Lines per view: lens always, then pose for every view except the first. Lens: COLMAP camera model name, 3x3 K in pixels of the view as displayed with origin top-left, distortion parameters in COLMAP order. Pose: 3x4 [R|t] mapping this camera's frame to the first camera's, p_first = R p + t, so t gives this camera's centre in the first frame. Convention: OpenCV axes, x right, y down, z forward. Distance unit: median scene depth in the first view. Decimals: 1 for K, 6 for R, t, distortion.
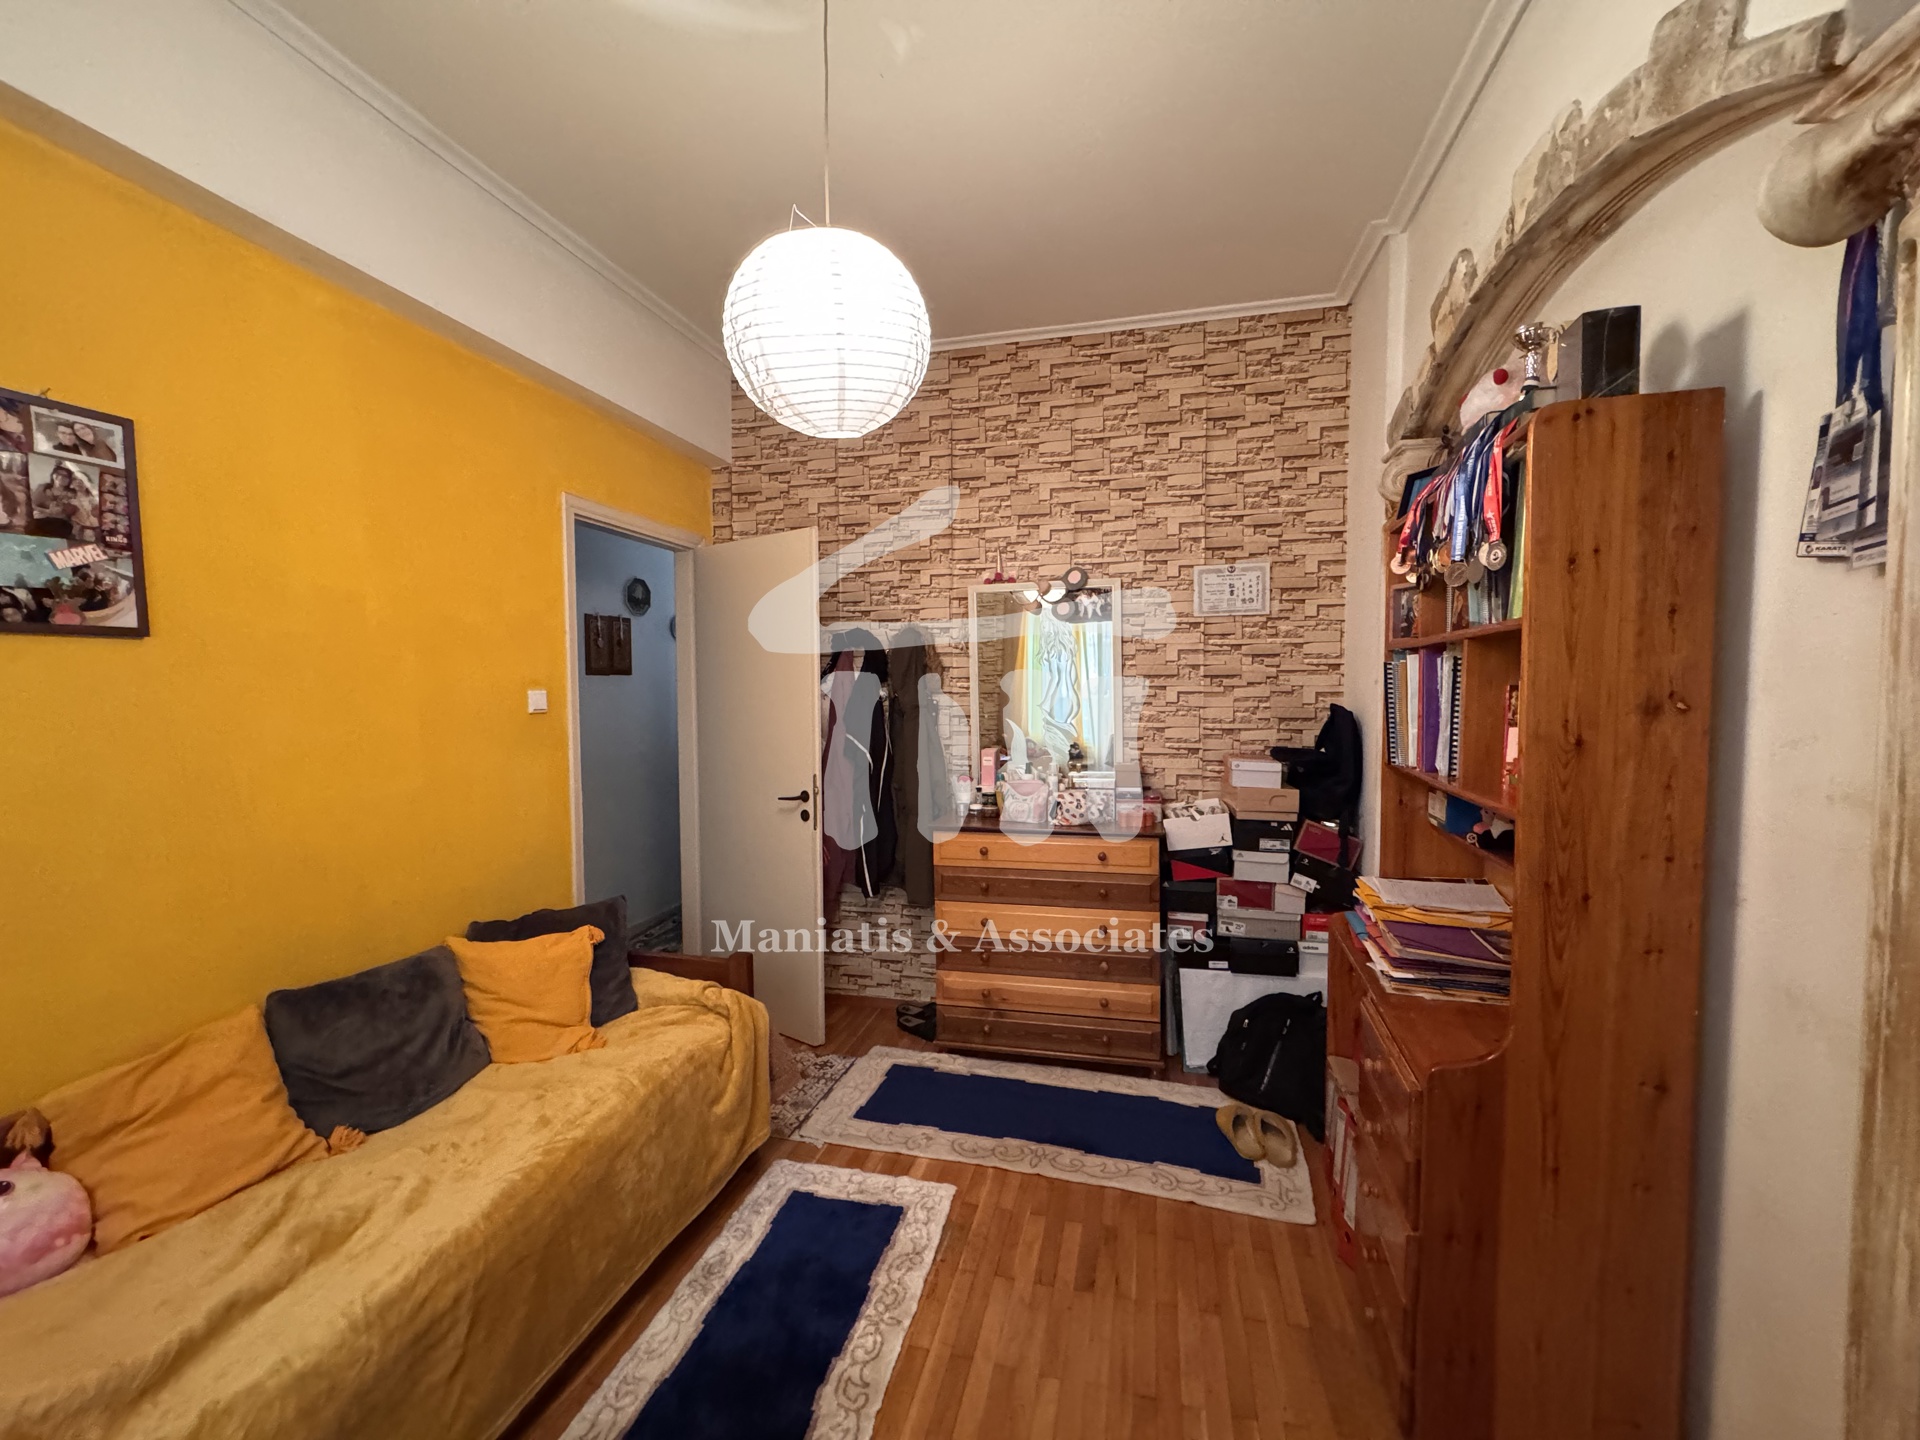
lens RADIAL K [[761.7, 0, 964.7], [0, 761.7, 722.7], [0, 0, 1]] dist [-0.004292, 0.000781]
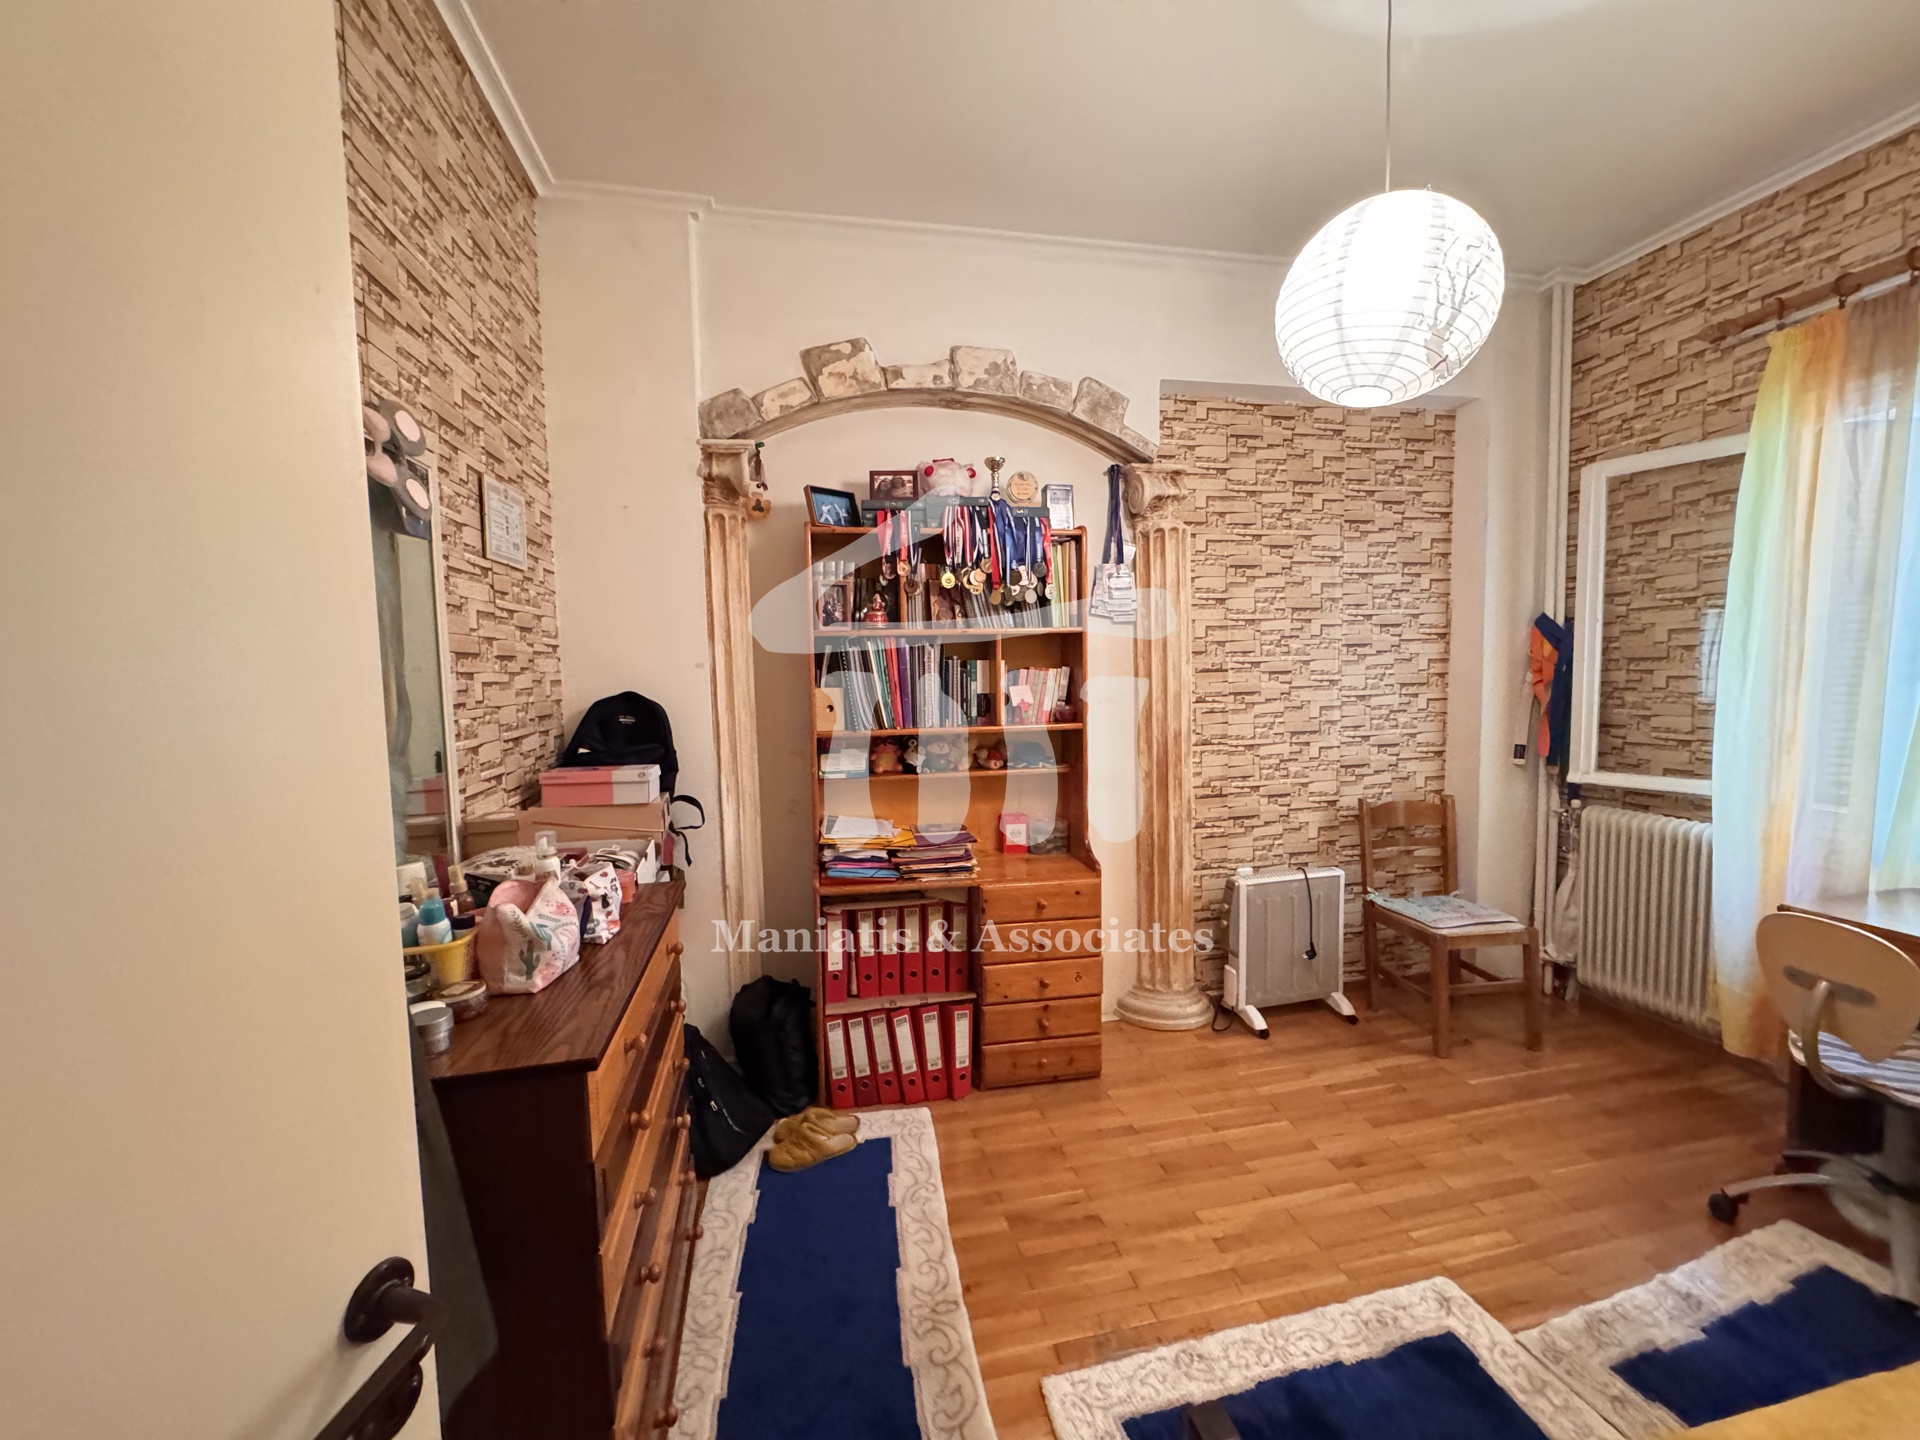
lens RADIAL K [[761.7, 0, 962.1], [0, 761.7, 721.3], [0, 0, 1]] dist [-0.004292, 0.000781]
pose [[-0.444032, -0.050687, 0.894576, -0.657574], [0.066496, 0.993781, 0.089314, -0.063568], [-0.893540, 0.099144, -0.437900, 1.515160]]
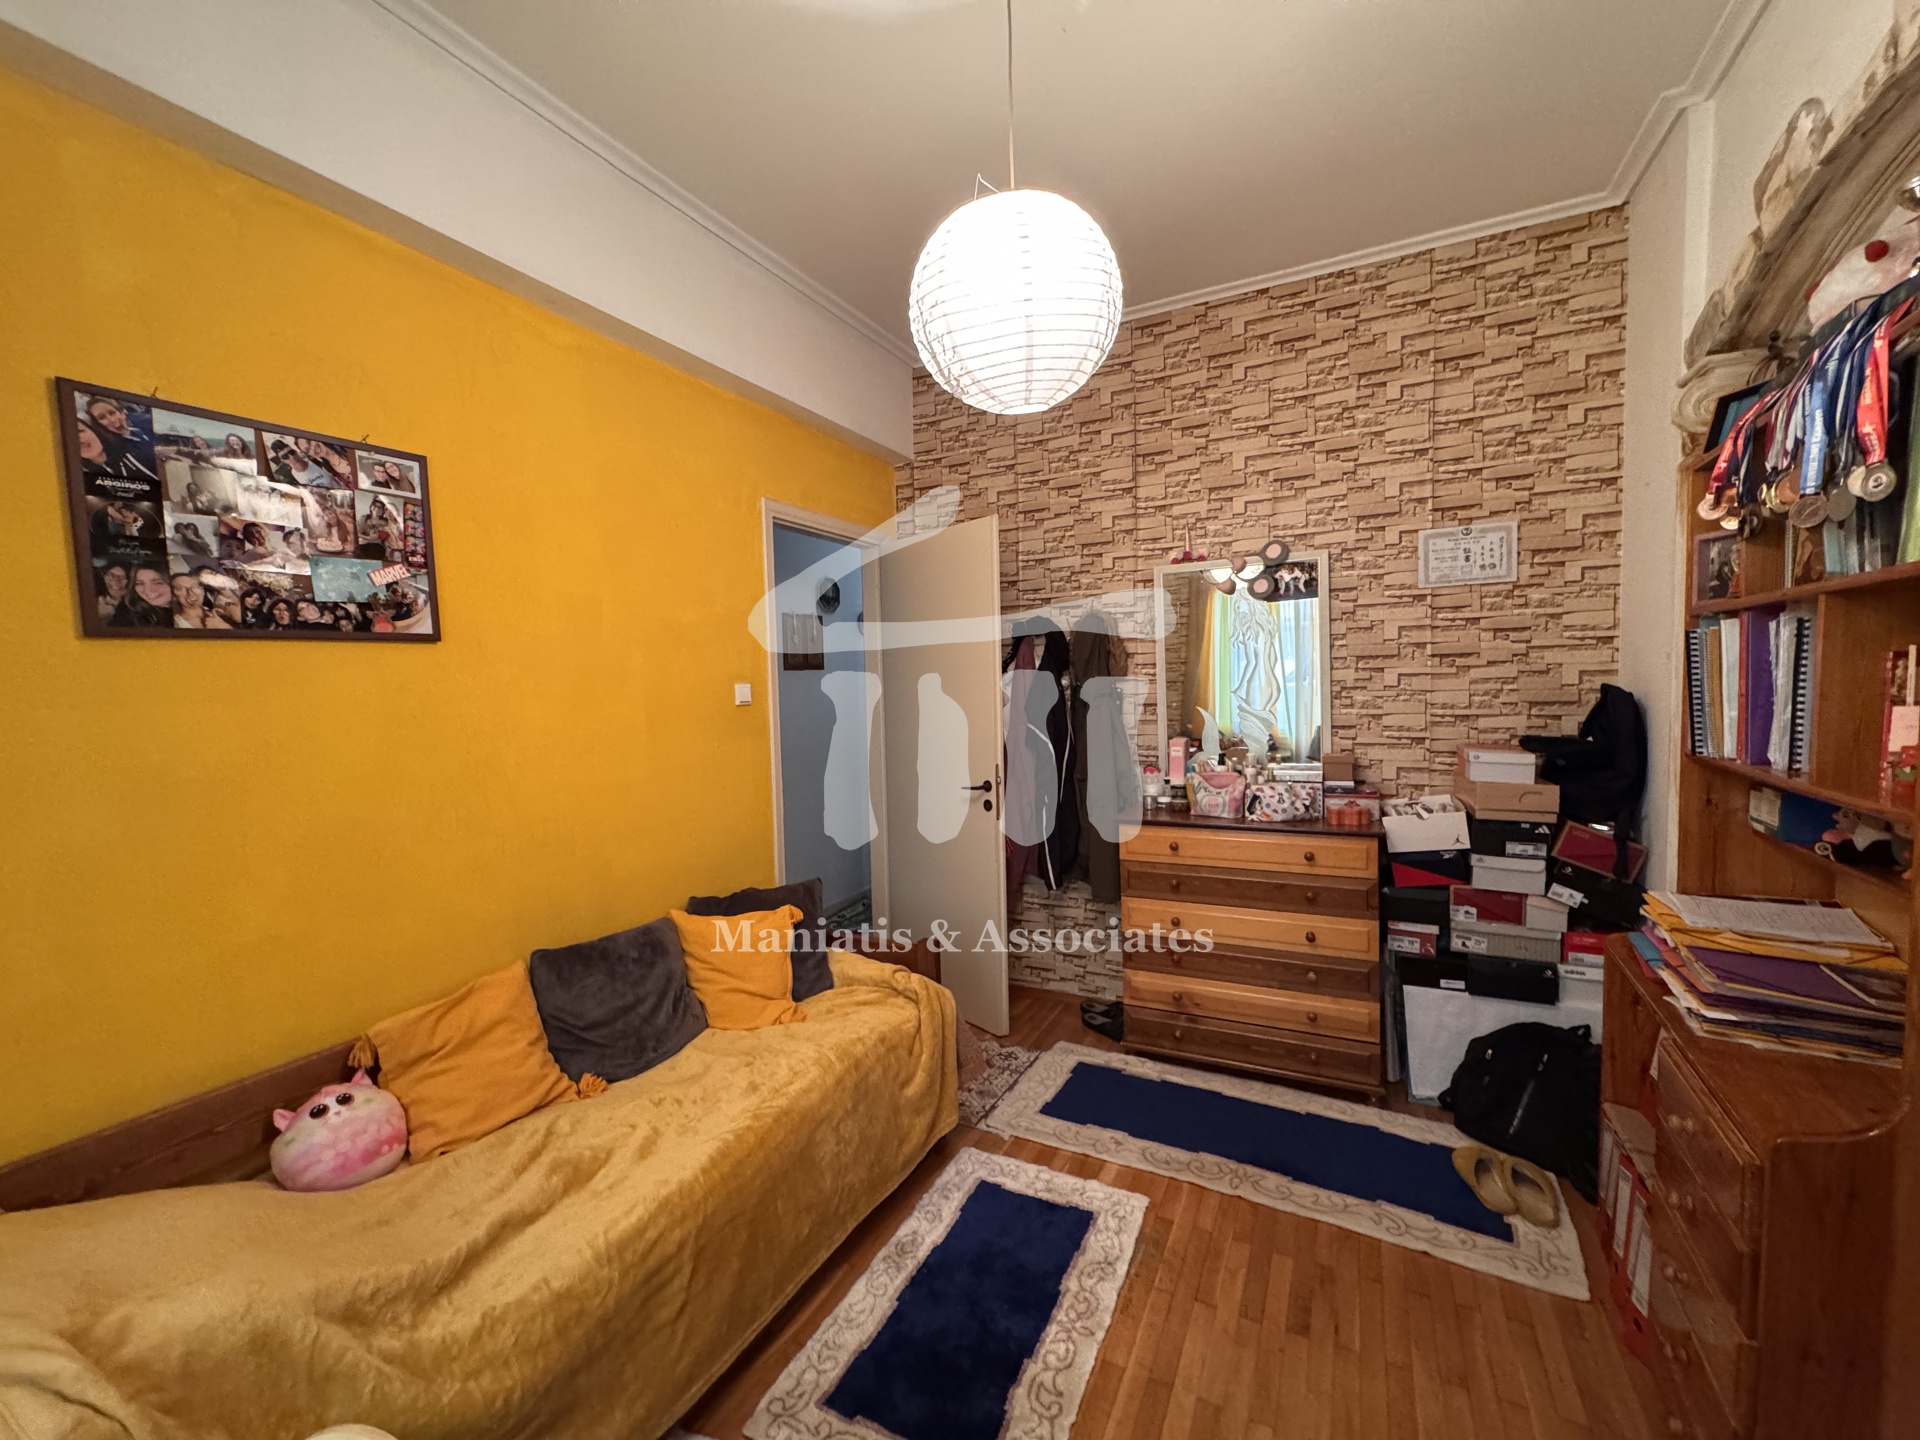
lens RADIAL K [[761.7, 0, 964.1], [0, 761.7, 722.3], [0, 0, 1]] dist [-0.004292, 0.000781]
pose [[0.973912, -0.005969, -0.226847, -0.019622], [0.008120, 0.999930, 0.008551, 0.006624], [0.226781, -0.010170, 0.973893, 0.033143]]
